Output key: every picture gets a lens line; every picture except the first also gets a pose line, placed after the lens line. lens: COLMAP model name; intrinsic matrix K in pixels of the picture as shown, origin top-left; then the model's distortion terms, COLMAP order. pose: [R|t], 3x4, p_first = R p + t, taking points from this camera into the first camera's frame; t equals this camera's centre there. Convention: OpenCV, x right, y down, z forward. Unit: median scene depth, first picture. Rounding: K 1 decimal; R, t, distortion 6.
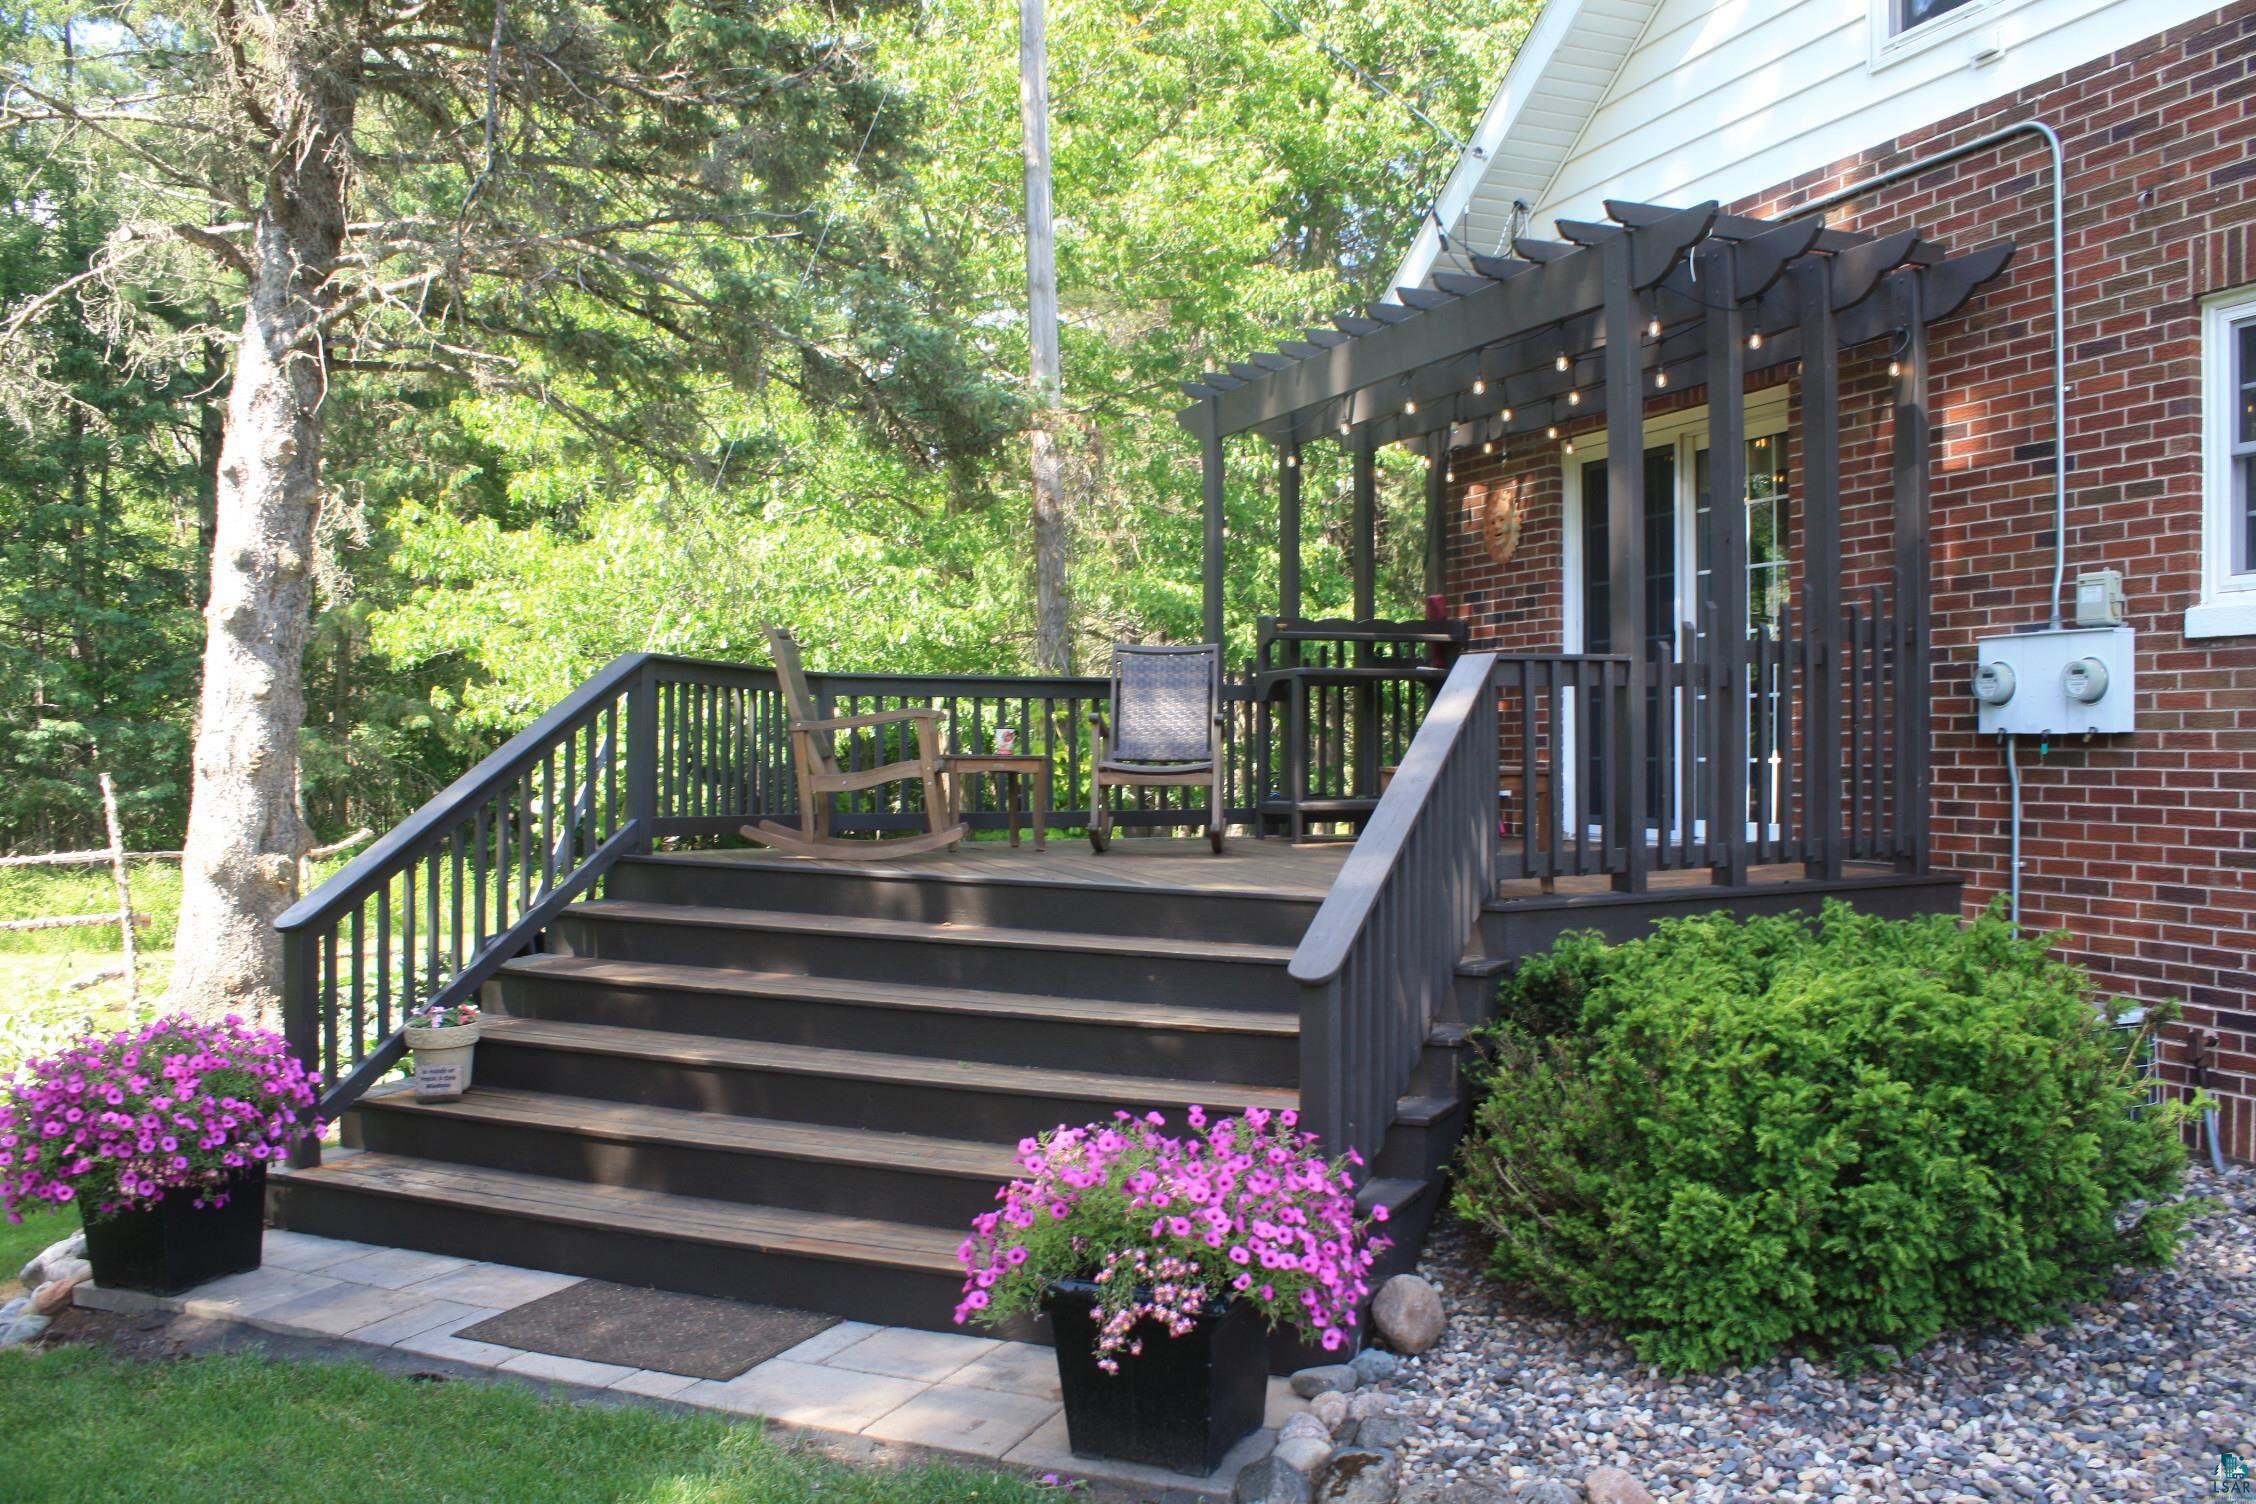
lens RADIAL K [[1889.9, 0, 1144.7], [0, 1889.9, 759.4], [0, 0, 1]] dist [-0.168833, 0.143580]
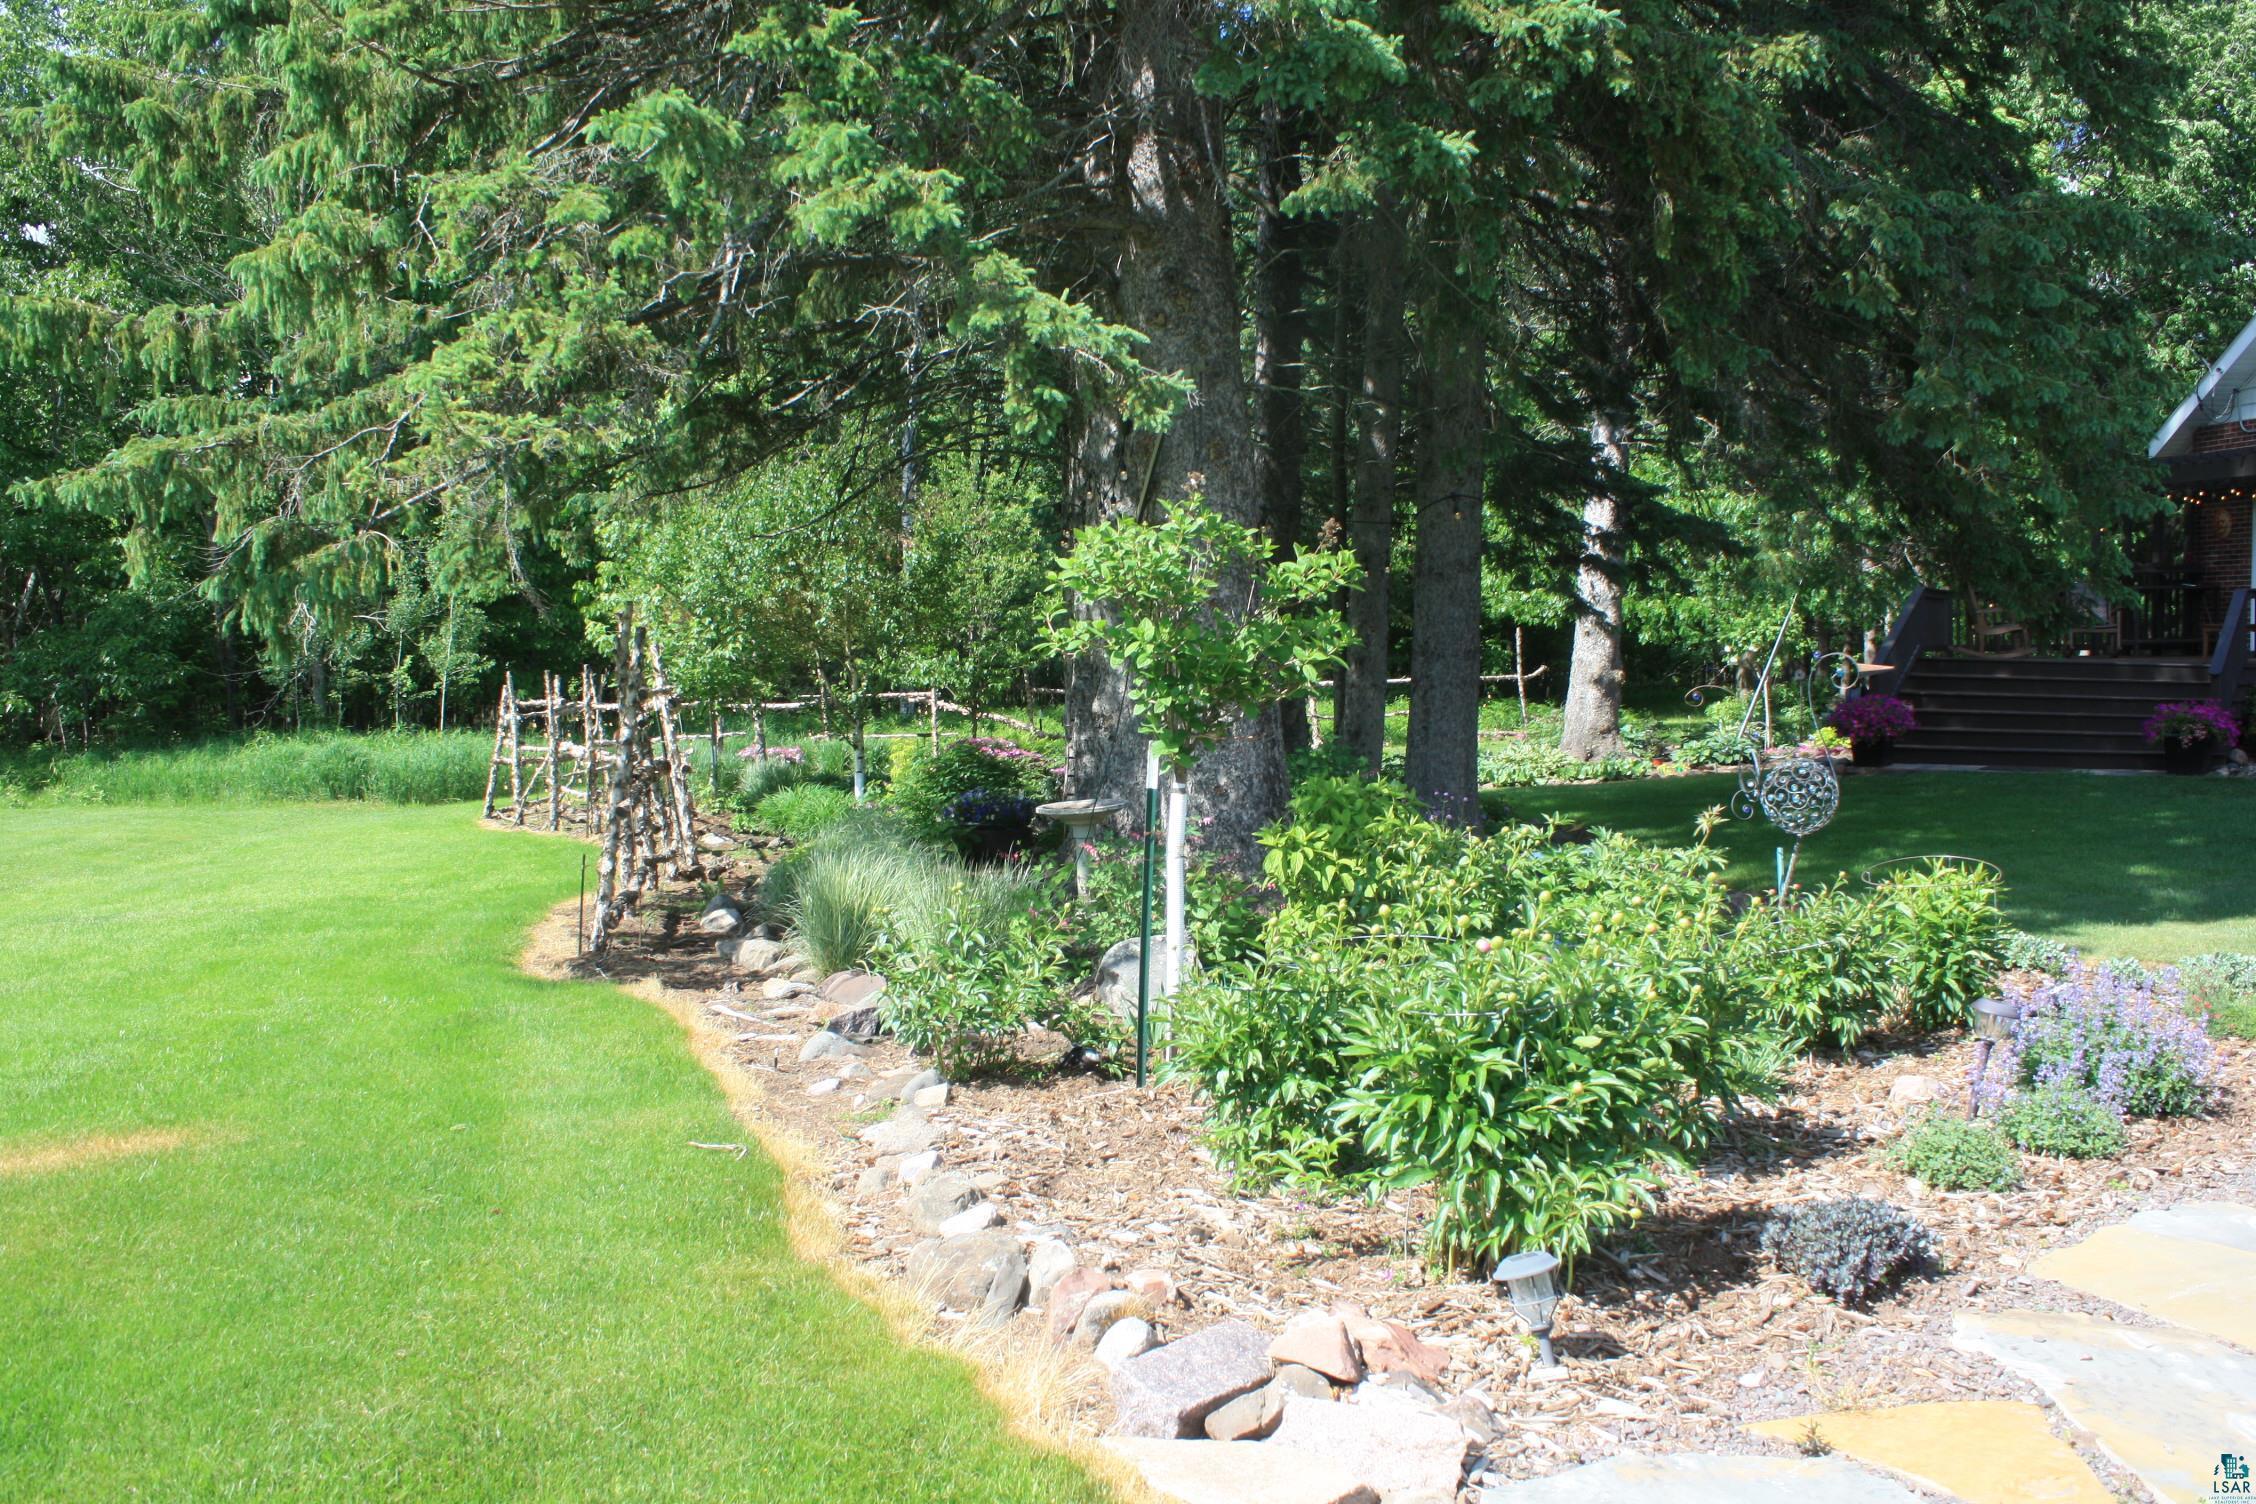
lens RADIAL K [[1889.9, 0, 1141.2], [0, 1889.9, 745.7], [0, 0, 1]] dist [-0.168833, 0.143580]
pose [[0.962476, 0.002902, -0.271353, -0.795907], [0.013245, 0.998249, 0.057655, 0.010105], [0.271045, -0.059086, 0.960752, -2.505404]]
